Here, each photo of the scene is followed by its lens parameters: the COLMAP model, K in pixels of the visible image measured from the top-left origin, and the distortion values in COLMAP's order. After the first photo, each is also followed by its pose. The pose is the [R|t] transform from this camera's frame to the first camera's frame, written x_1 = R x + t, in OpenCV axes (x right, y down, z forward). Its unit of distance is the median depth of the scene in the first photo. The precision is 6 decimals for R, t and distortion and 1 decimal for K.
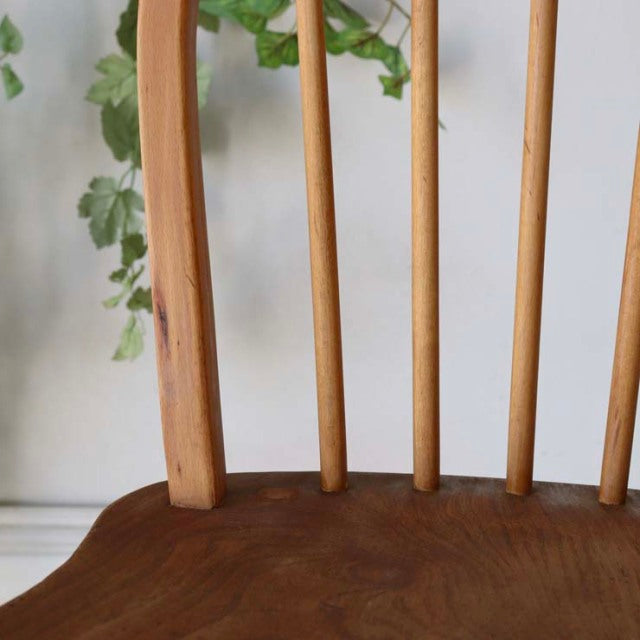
lens RADIAL K [[1134.2, 0, 311.5], [0, 1134.2, 312.8], [0, 0, 1]] dist [-0.010762, 0.000000]
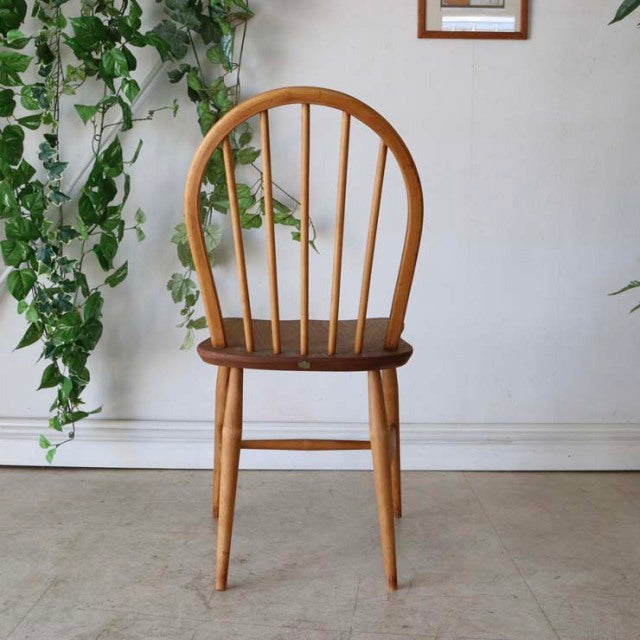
lens RADIAL K [[1054.6, 0, 319.4], [0, 1054.6, 318.3], [0, 0, 1]] dist [-0.026910, 0.000000]
pose [[0.999897, 0.000431, -0.014333, 0.148699], [-0.002139, 0.992845, -0.119393, 0.240957], [0.014179, 0.119412, 0.992744, -1.202333]]
